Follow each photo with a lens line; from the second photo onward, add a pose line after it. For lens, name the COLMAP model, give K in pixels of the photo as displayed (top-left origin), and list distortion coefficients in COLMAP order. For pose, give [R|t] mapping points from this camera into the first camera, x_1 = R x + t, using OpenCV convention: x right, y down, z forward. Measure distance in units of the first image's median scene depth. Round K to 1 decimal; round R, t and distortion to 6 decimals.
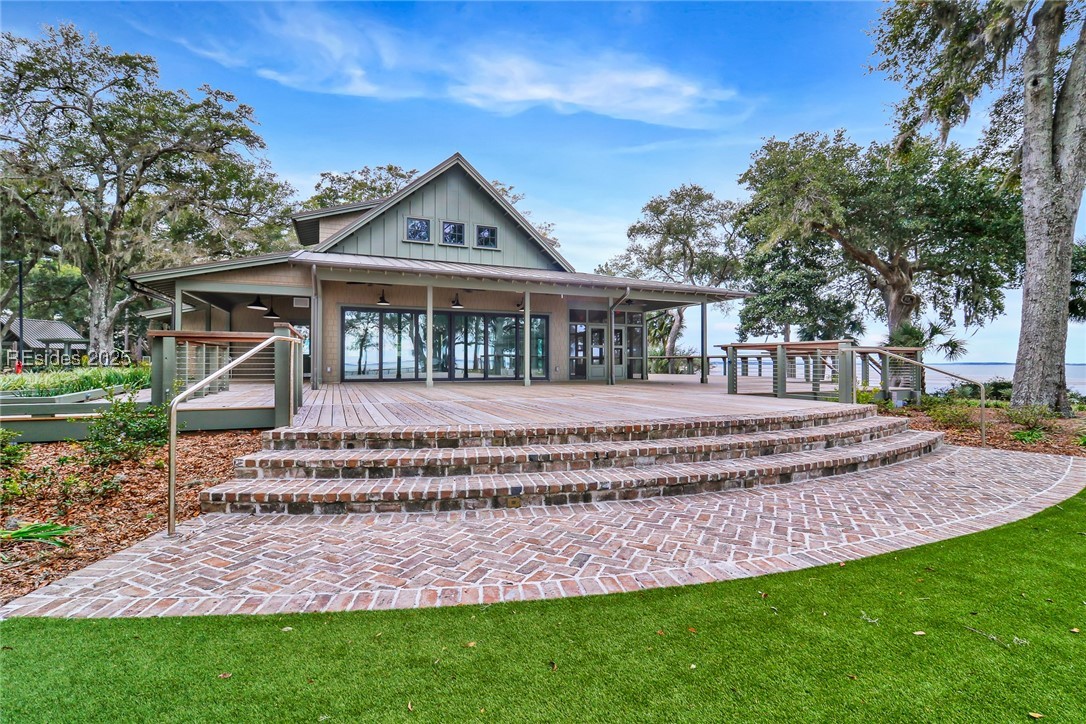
lens RADIAL K [[506.4, 0, 541.7], [0, 506.4, 363.4], [0, 0, 1]] dist [0.002176, -0.000544]
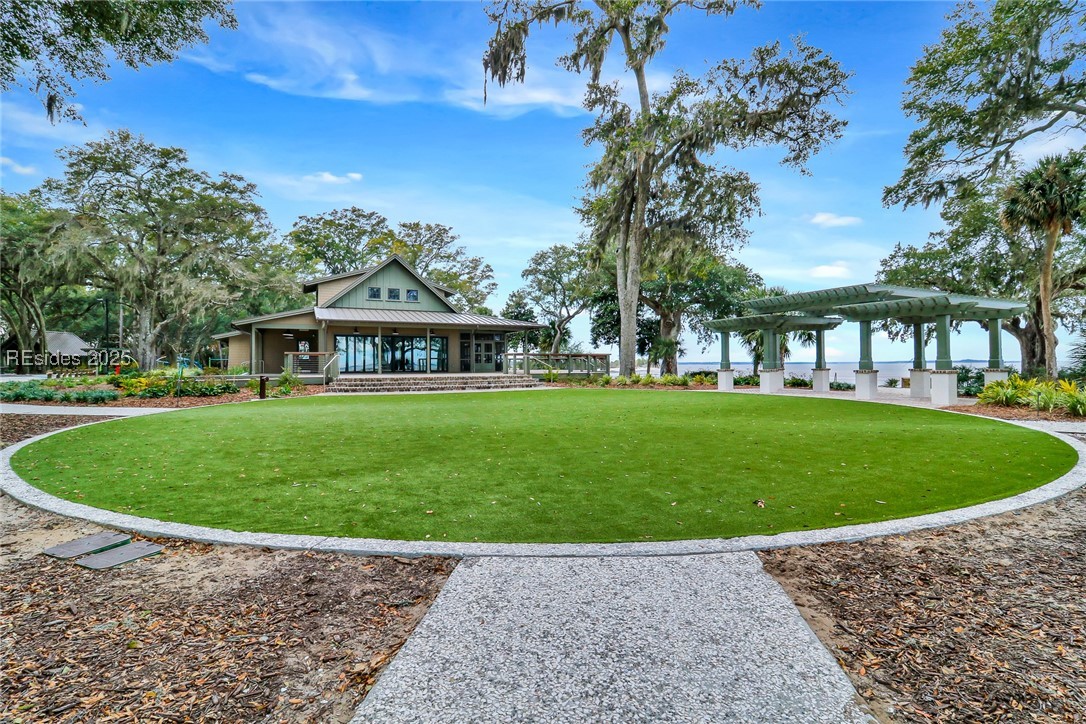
lens RADIAL K [[506.4, 0, 545.6], [0, 506.4, 358.1], [0, 0, 1]] dist [0.002176, -0.000544]
pose [[0.997019, -0.008005, 0.076735, 0.131243], [0.009084, 0.999865, -0.013724, 0.006211], [-0.076615, 0.014380, 0.996957, -0.496586]]
